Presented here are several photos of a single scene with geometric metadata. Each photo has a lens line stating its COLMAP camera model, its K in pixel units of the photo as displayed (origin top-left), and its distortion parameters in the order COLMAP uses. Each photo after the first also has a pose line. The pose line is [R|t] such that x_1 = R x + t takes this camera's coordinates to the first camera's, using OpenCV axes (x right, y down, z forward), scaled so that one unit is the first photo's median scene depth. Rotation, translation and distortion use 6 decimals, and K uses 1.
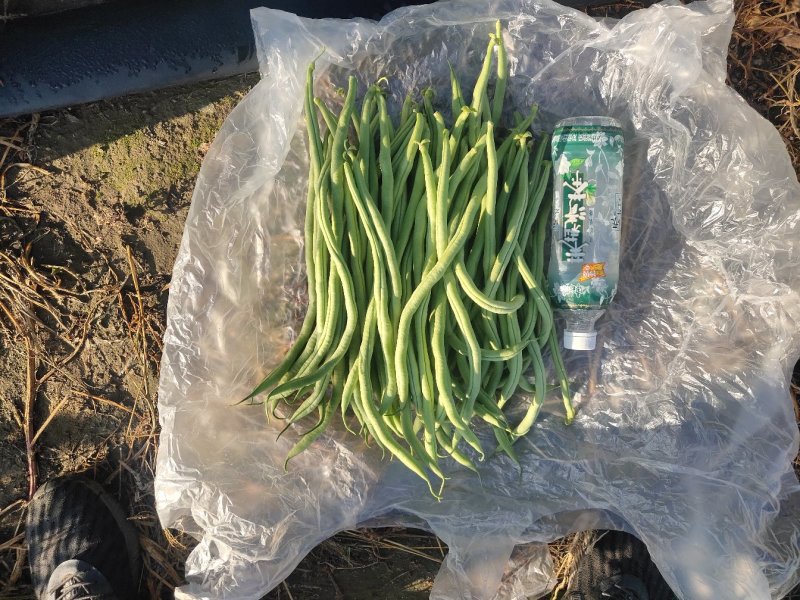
lens RADIAL K [[719.7, 0, 400.0], [0, 719.7, 300.0], [0, 0, 1]] dist [-0.052032, 0.131558]
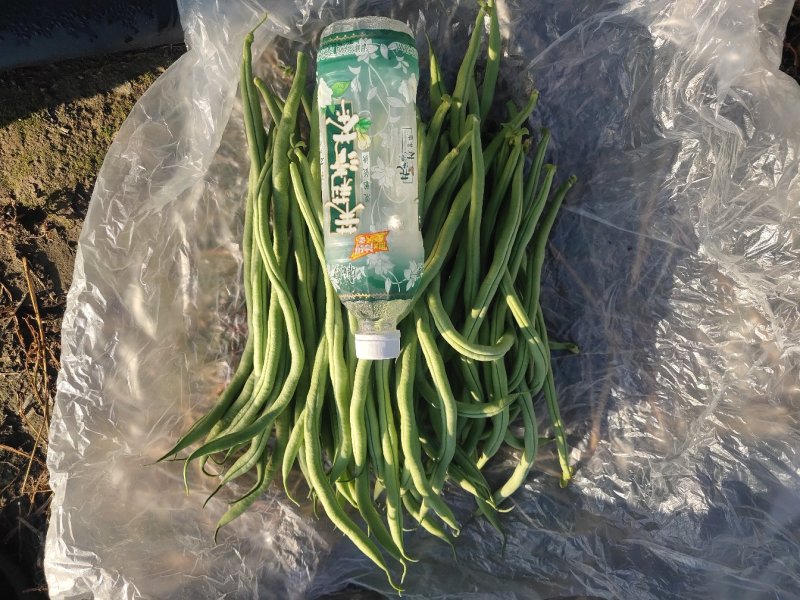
lens RADIAL K [[719.7, 0, 400.0], [0, 719.7, 300.0], [0, 0, 1]] dist [-0.052032, 0.131558]
pose [[0.999745, 0.020182, 0.010104, 0.036553], [-0.020574, 0.998975, 0.040320, -0.073705], [-0.009279, -0.040517, 0.999136, 0.202310]]
